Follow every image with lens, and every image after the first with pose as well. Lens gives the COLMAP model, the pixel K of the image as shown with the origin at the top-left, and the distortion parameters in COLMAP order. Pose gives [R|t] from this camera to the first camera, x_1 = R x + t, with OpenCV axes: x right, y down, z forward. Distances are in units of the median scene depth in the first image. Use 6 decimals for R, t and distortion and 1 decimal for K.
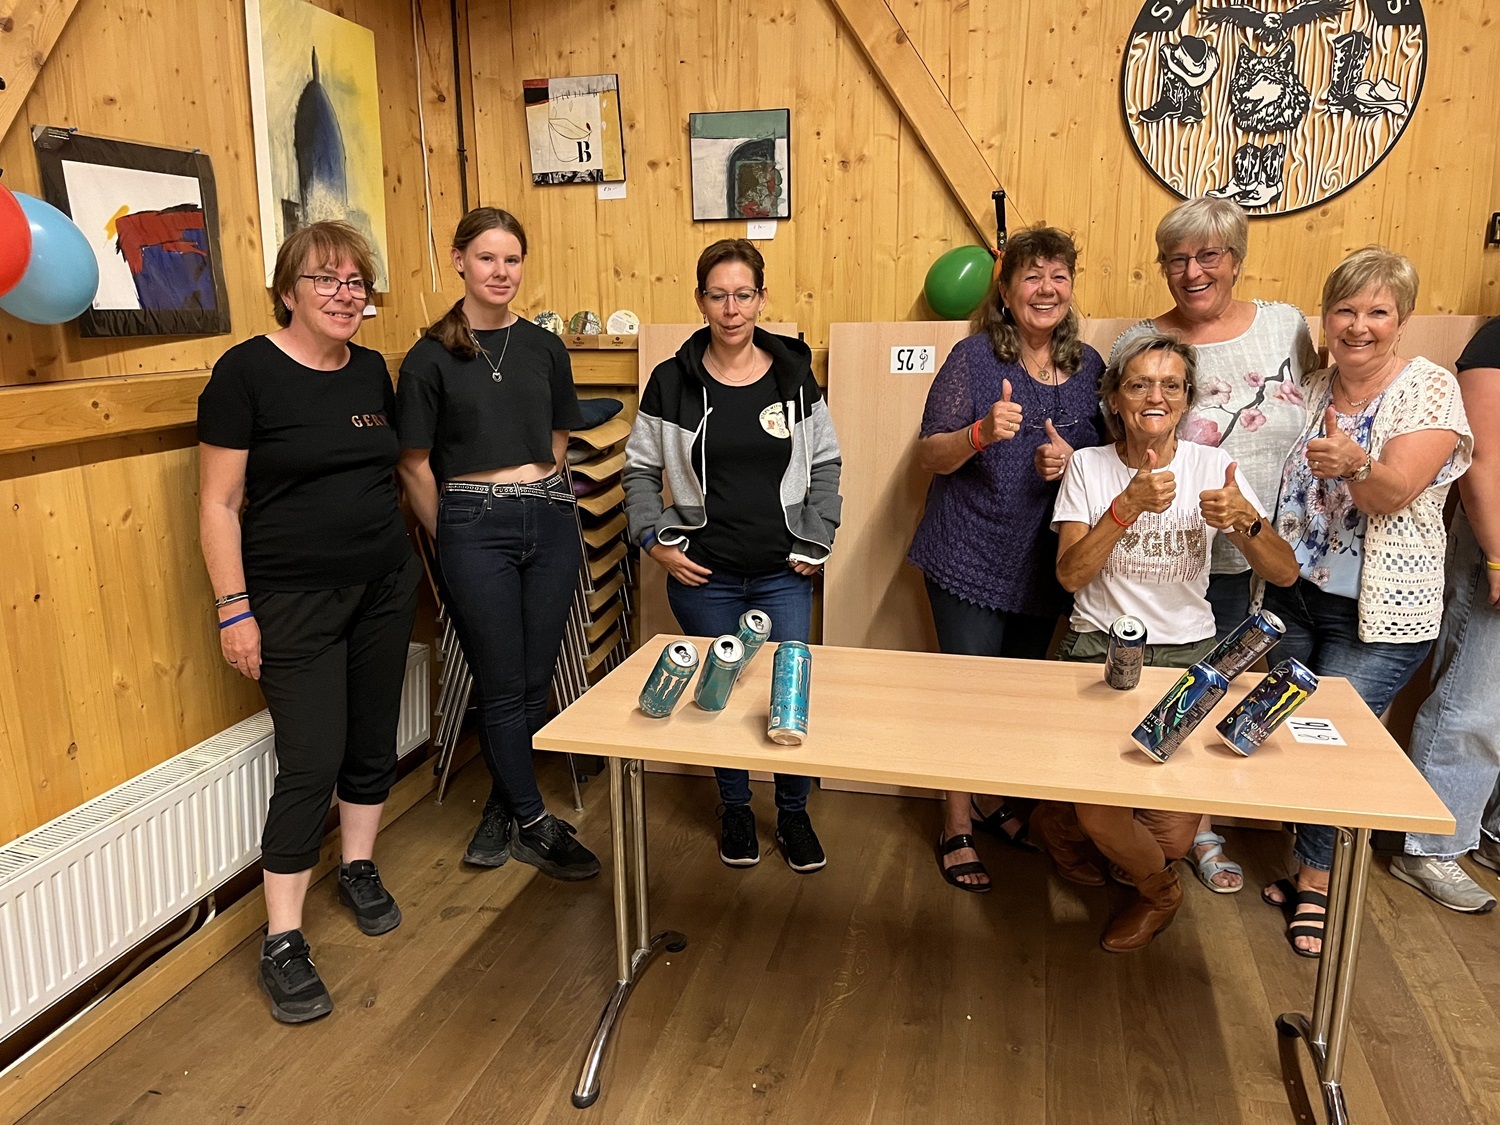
lens RADIAL K [[1098.4, 0, 733.7], [0, 1098.4, 565.6], [0, 0, 1]] dist [0.050946, -0.088943]
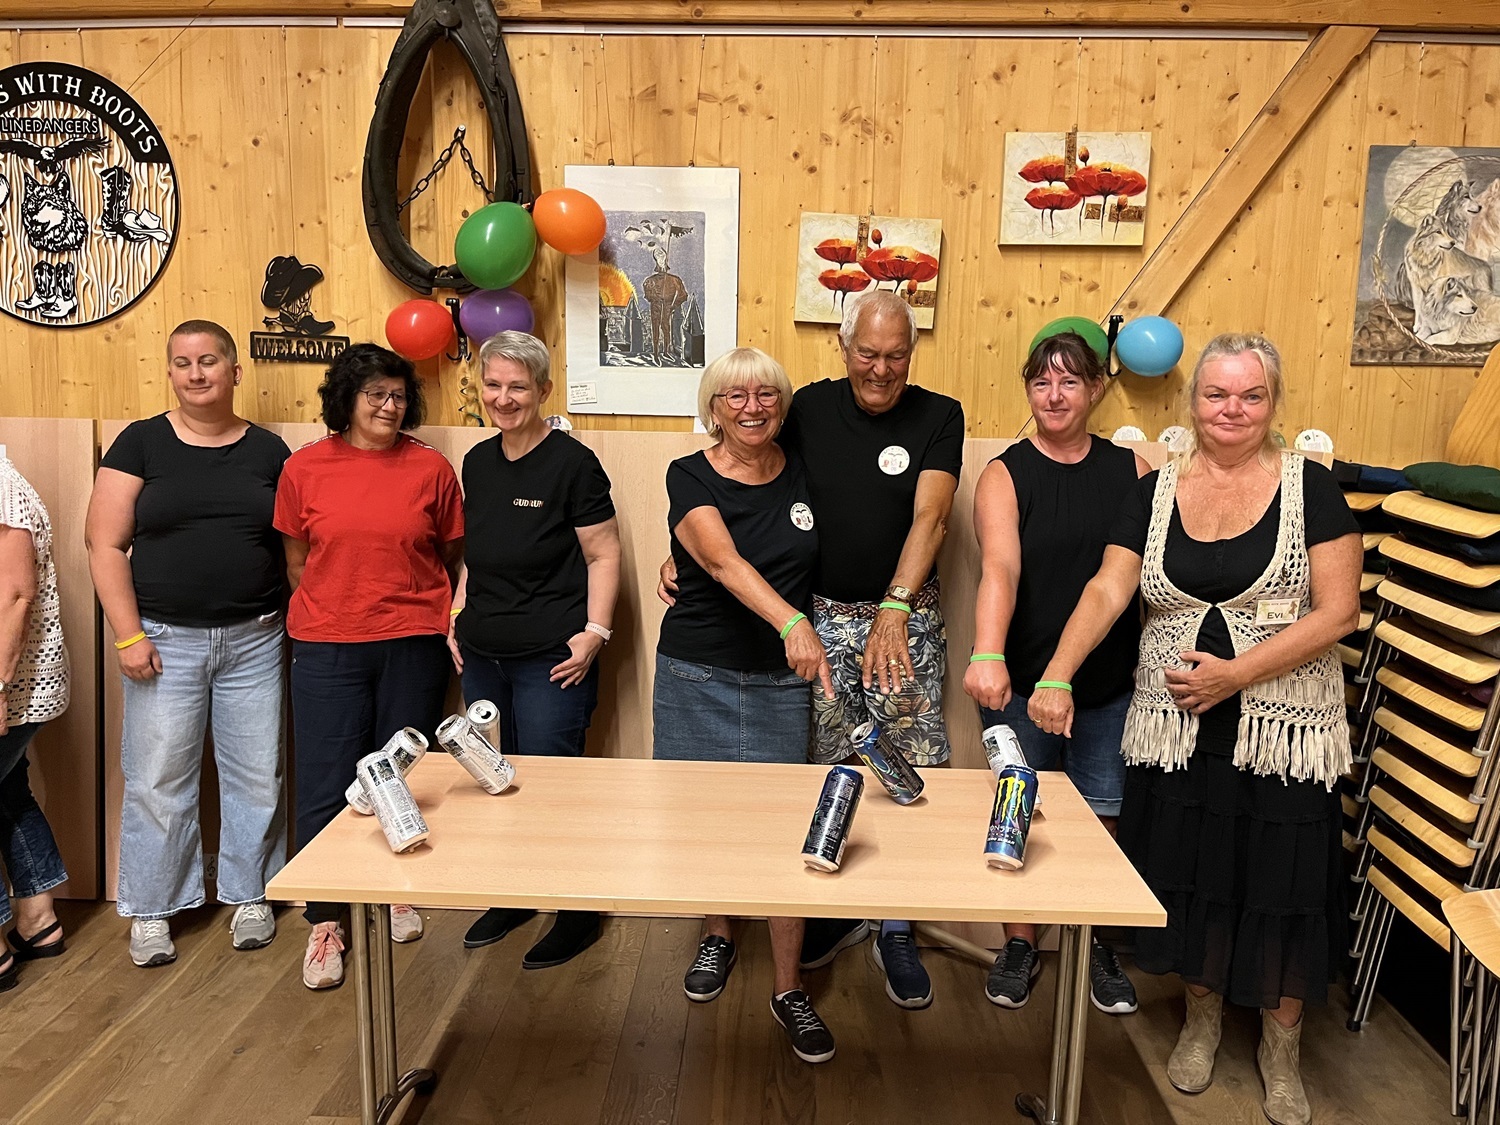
lens RADIAL K [[1133.1, 0, 760.8], [0, 1133.1, 567.9], [0, 0, 1]] dist [0.076027, -0.113203]
pose [[0.972935, -0.003270, 0.231055, 0.906920], [0.022467, 0.996501, -0.080502, 0.027362], [-0.229984, 0.083515, 0.969604, -0.237492]]
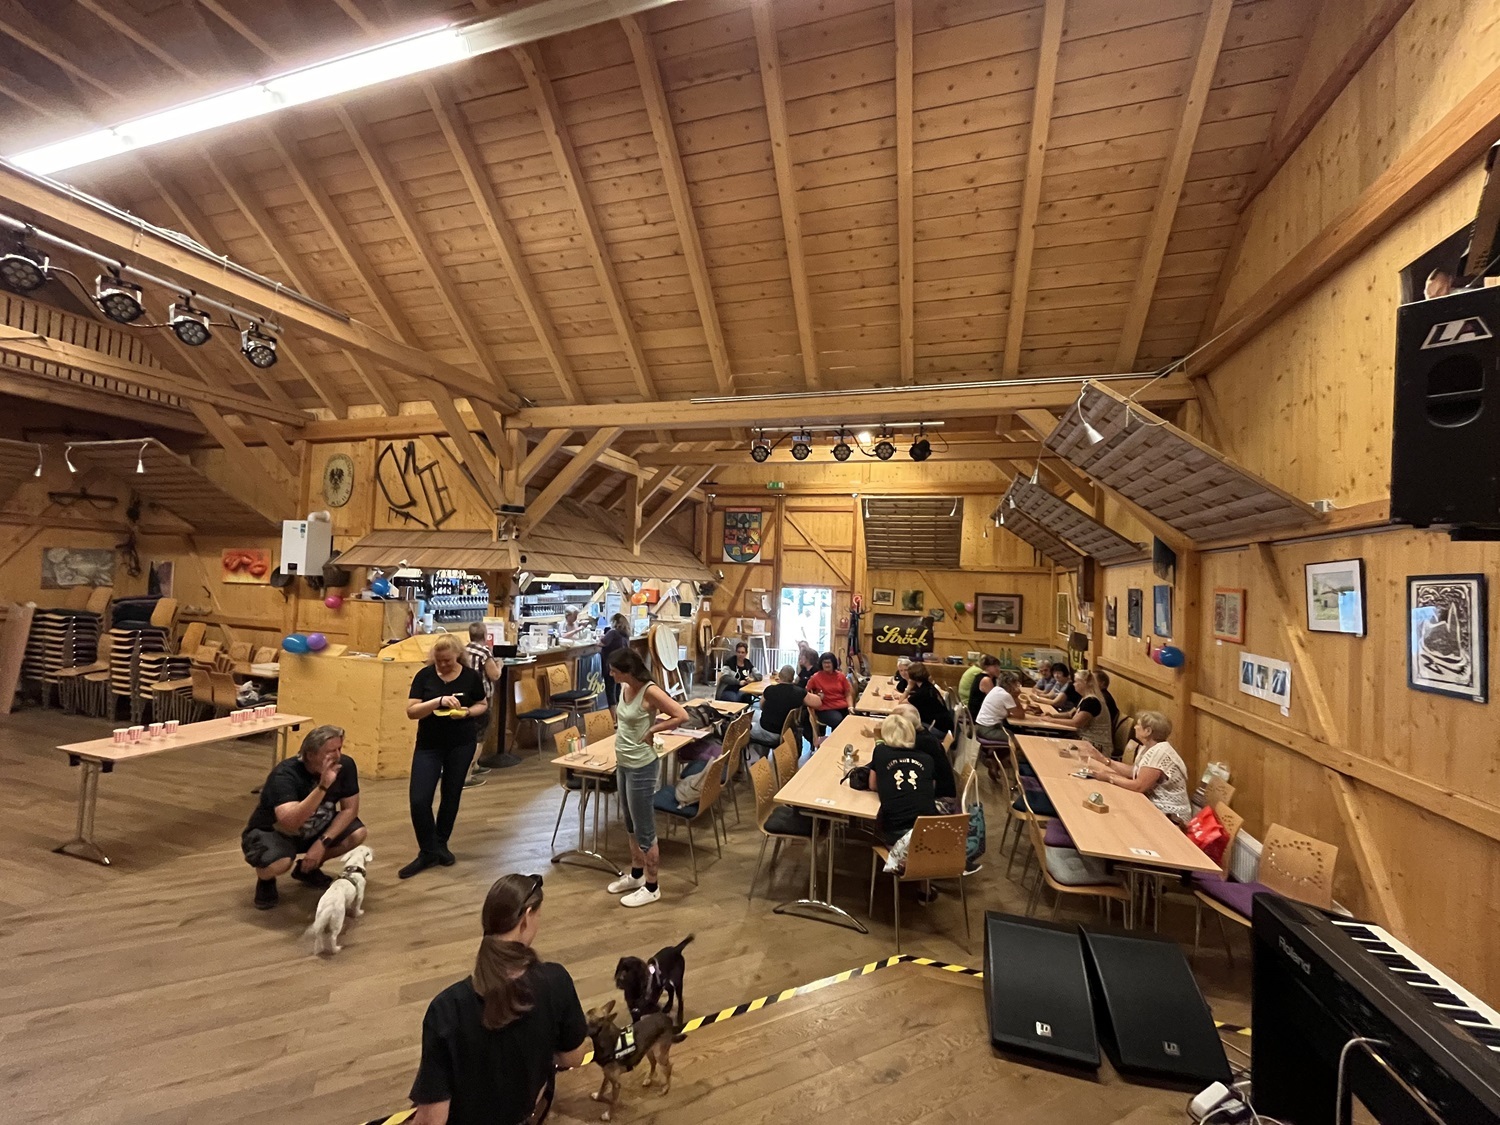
lens RADIAL K [[604.0, 0, 746.8], [0, 604.0, 566.0], [0, 0, 1]] dist [0.000699, -0.002714]
pose [[0.044166, 0.044274, 0.998043, -1.060144], [0.188412, 0.980721, -0.051844, 0.443877], [-0.981096, 0.190333, 0.034973, -2.812578]]
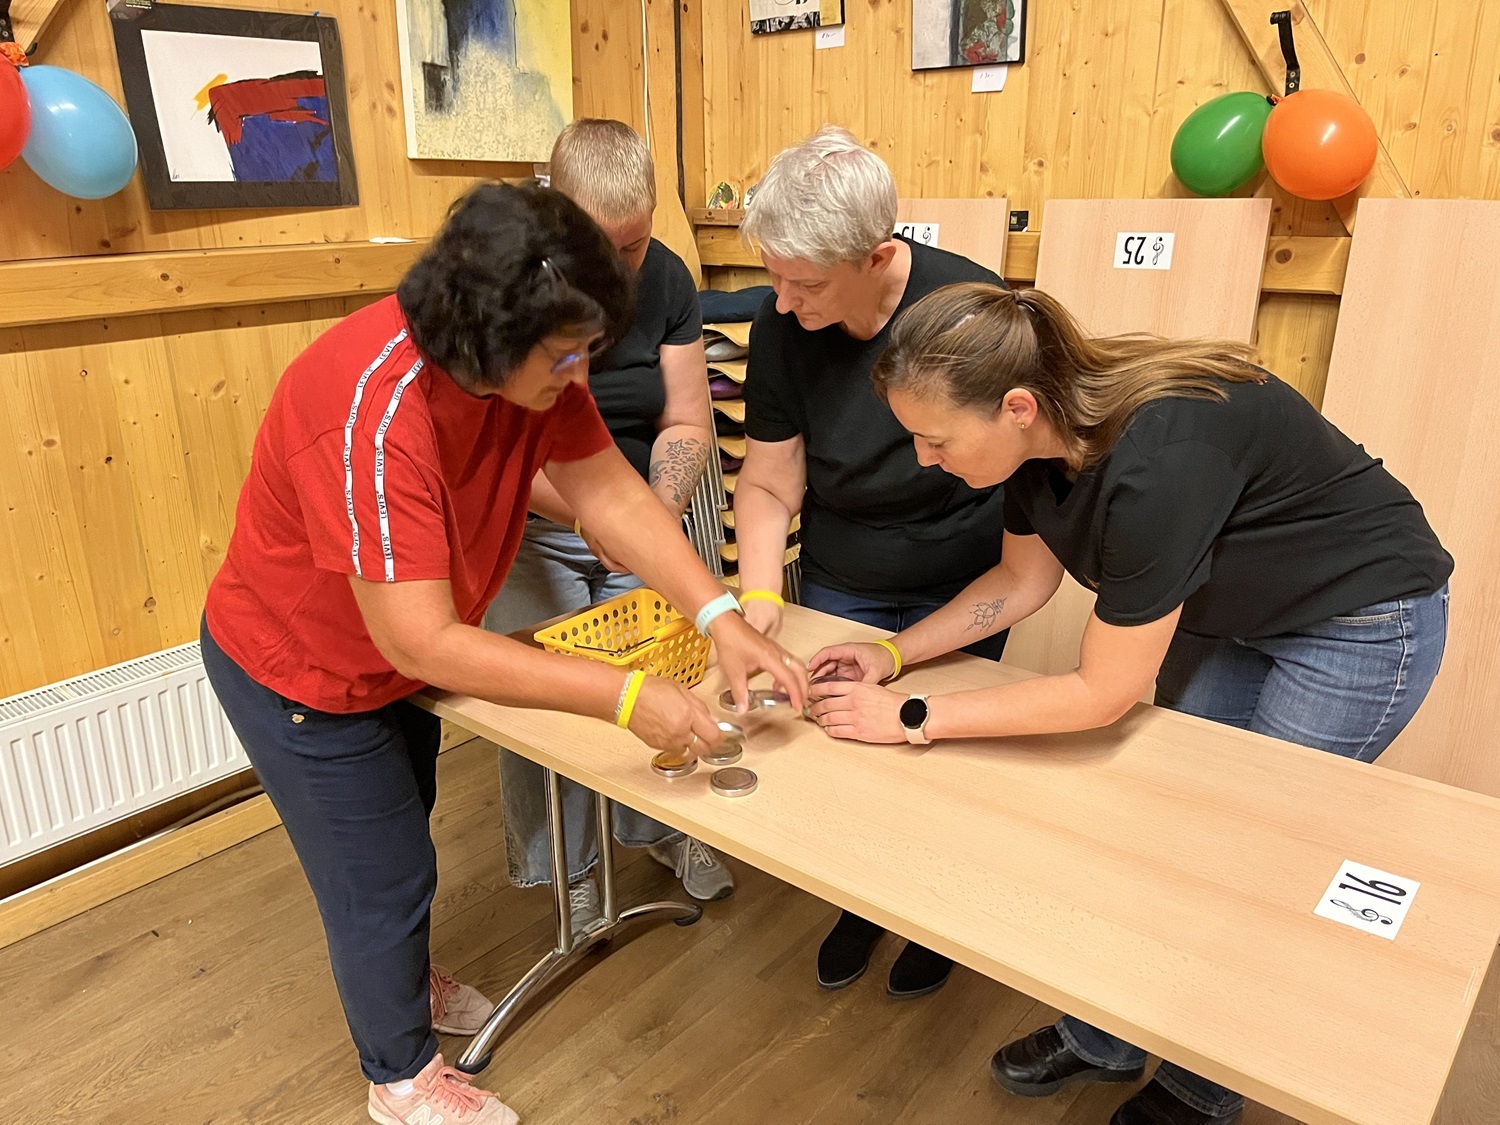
lens RADIAL K [[1097.3, 0, 770.0], [0, 1097.3, 554.2], [0, 0, 1]] dist [0.062339, -0.092183]
pose [[0.909917, 0.136046, -0.391844, 0.277384], [-0.095515, 0.988018, 0.121234, -0.052227], [0.403643, -0.072886, 0.912009, 0.202167]]
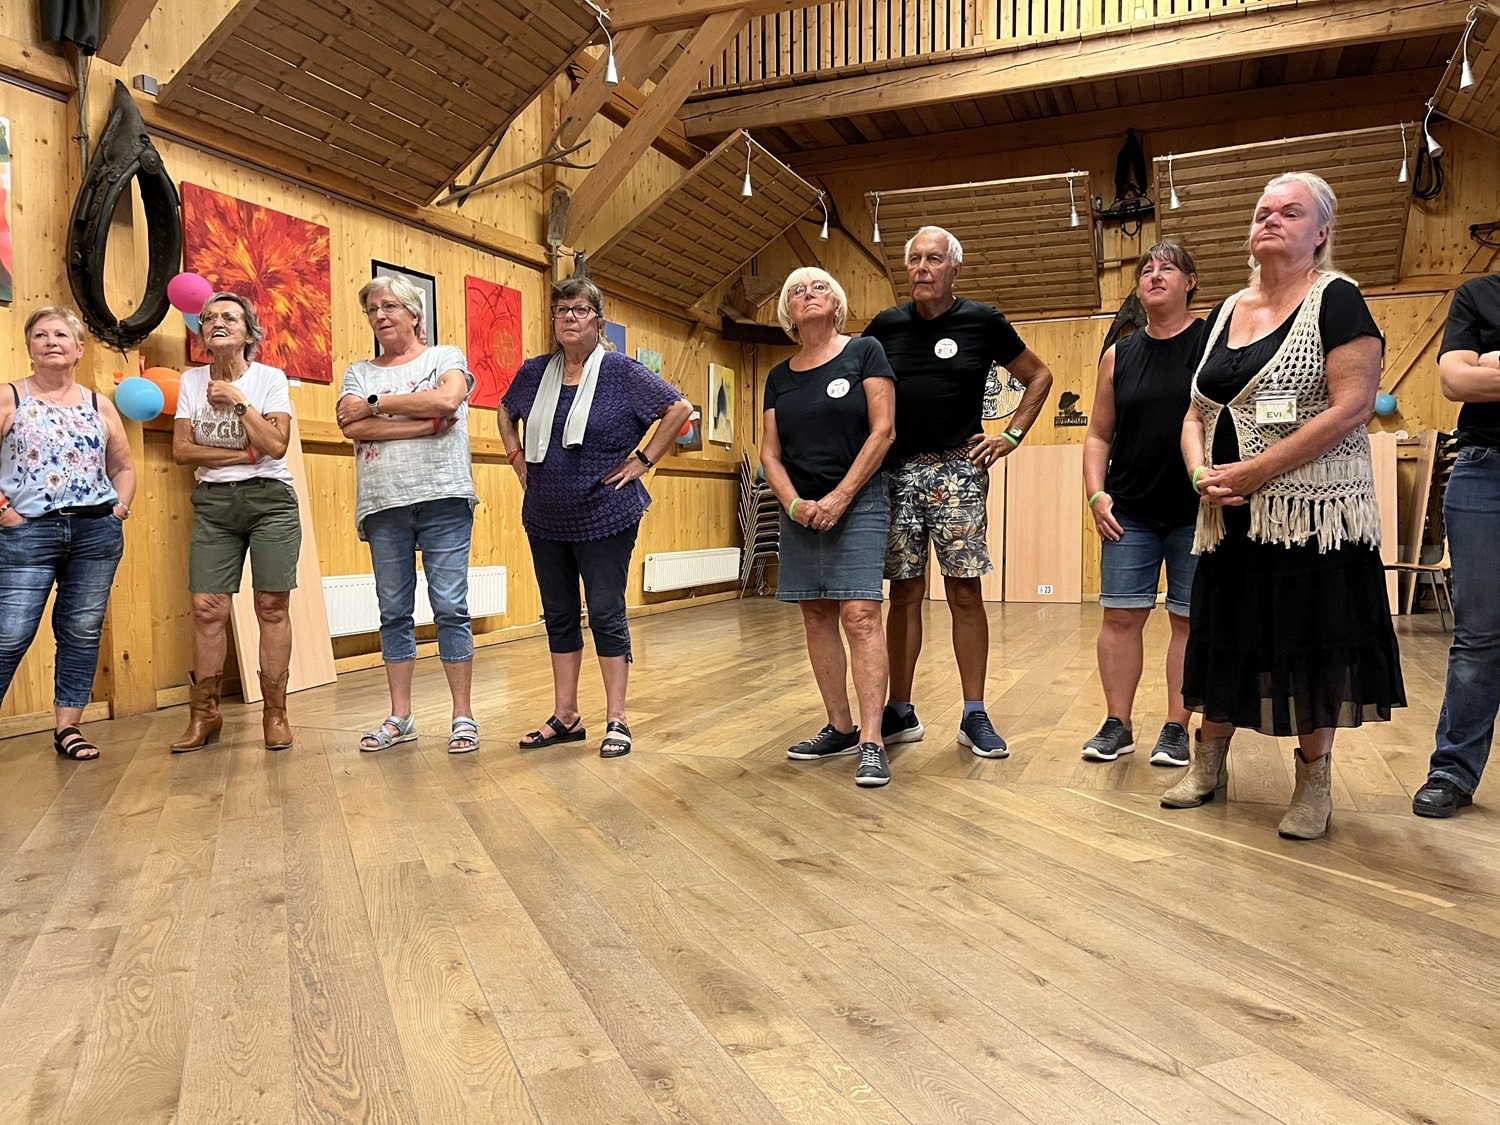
lens RADIAL K [[1135.9, 0, 745.8], [0, 1135.9, 572.4], [0, 0, 1]] dist [0.071526, -0.108941]
pose [[0.991945, 0.010594, -0.126224, 0.179225], [-0.032995, 0.983705, -0.176735, 0.814682], [0.122294, 0.179477, 0.976131, -2.498989]]
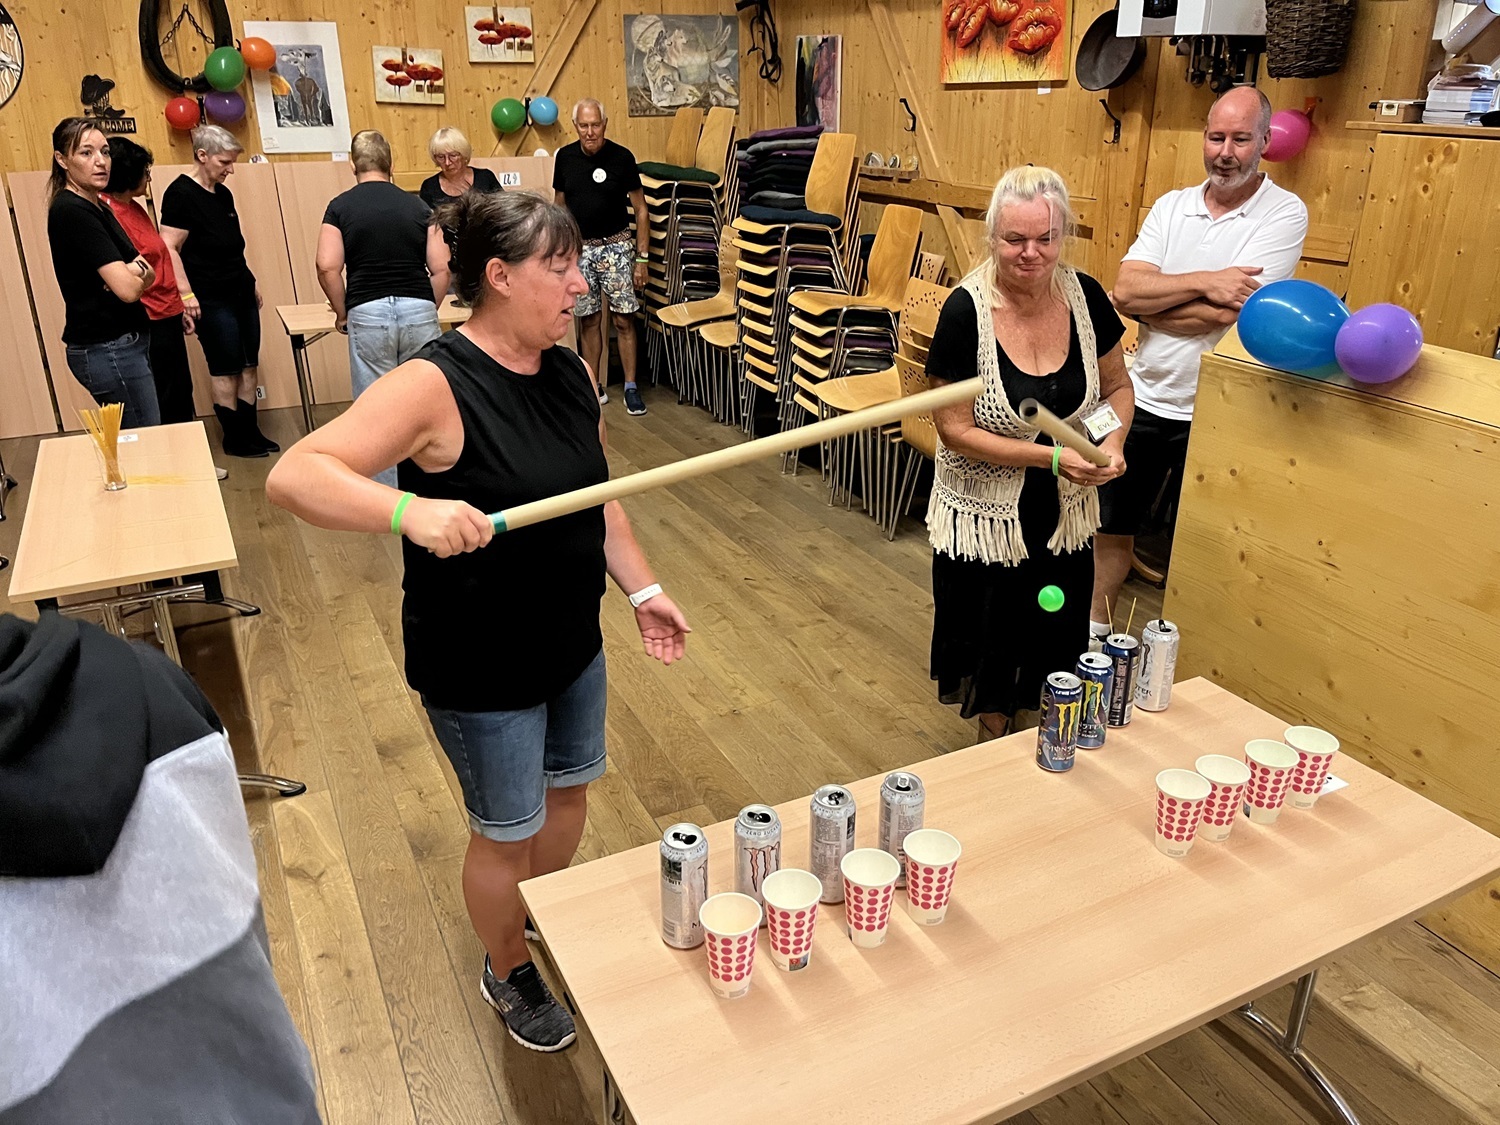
lens RADIAL K [[1133.1, 0, 760.8], [0, 1133.1, 567.9], [0, 0, 1]] dist [0.076027, -0.113203]
pose [[0.751829, -0.248528, 0.610727, 0.120590], [0.144470, 0.965828, 0.215184, 0.223649], [-0.643336, -0.073550, 0.762042, -1.536647]]
